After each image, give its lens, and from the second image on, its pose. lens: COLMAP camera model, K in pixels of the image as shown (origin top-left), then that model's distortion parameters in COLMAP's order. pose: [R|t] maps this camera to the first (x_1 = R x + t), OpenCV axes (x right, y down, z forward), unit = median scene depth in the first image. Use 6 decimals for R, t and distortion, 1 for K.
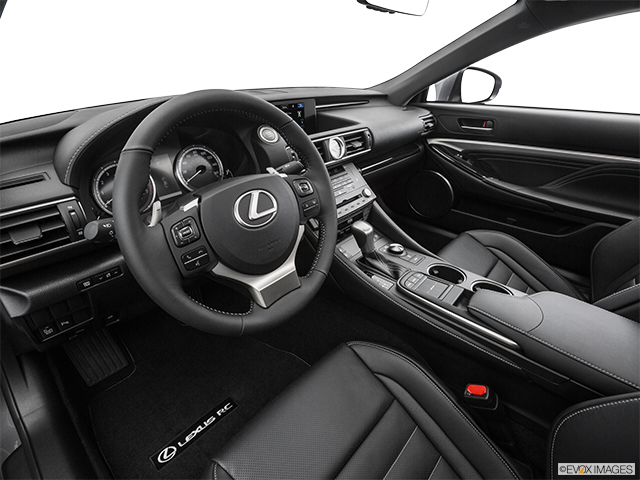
lens RADIAL K [[327.5, 0, 321.9], [0, 327.5, 235.3], [0, 0, 1]] dist [-0.070134, 0.024541]
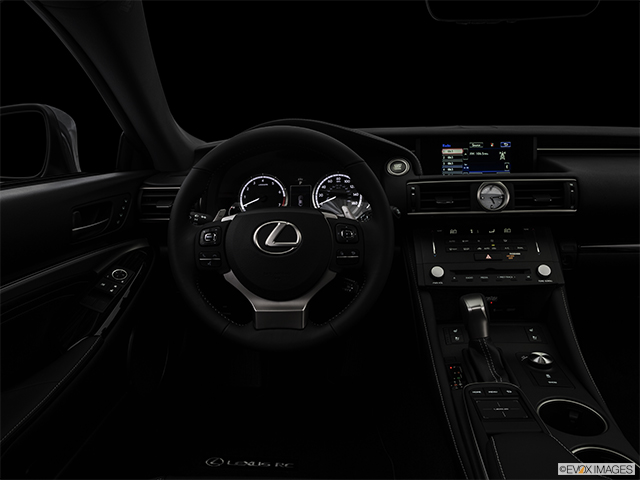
lens RADIAL K [[508.3, 0, 320.8], [0, 508.3, 240.4], [0, 0, 1]] dist [-0.102345, 0.029428]
pose [[0.599090, 0.159821, -0.784569, 0.614718], [-0.339346, 0.938200, -0.068006, 0.030290], [0.725214, 0.306982, 0.616301, 0.045343]]
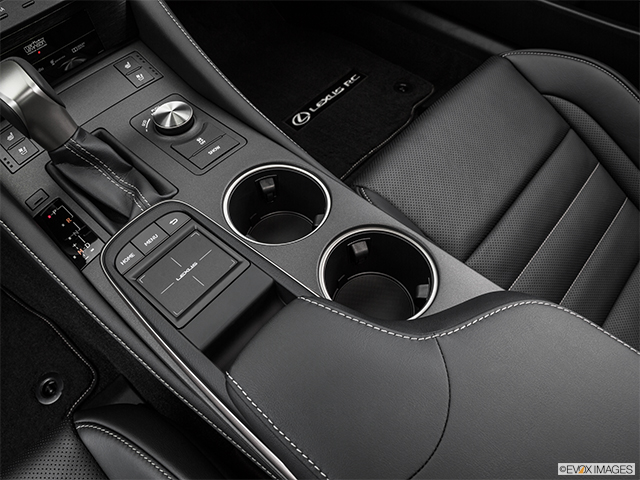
lens RADIAL K [[487.2, 0, 321.4], [0, 487.2, 239.2], [0, 0, 1]] dist [-0.125880, 0.058588]
pose [[0.999138, -0.019062, -0.036863, 0.371694], [0.033996, 0.885406, 0.463573, -0.073161], [0.023802, -0.464427, 0.885292, 0.421524]]
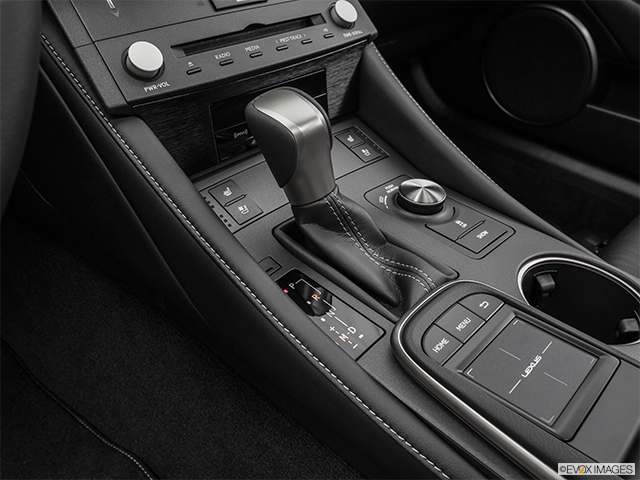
lens RADIAL K [[533.1, 0, 317.0], [0, 533.1, 234.6], [0, 0, 1]] dist [-0.097315, 0.047573]
pose [[0.997537, 0.052636, -0.046371, 0.140795], [-0.045671, 0.989067, 0.140216, 0.010857], [0.053245, -0.137753, 0.989034, 0.452988]]
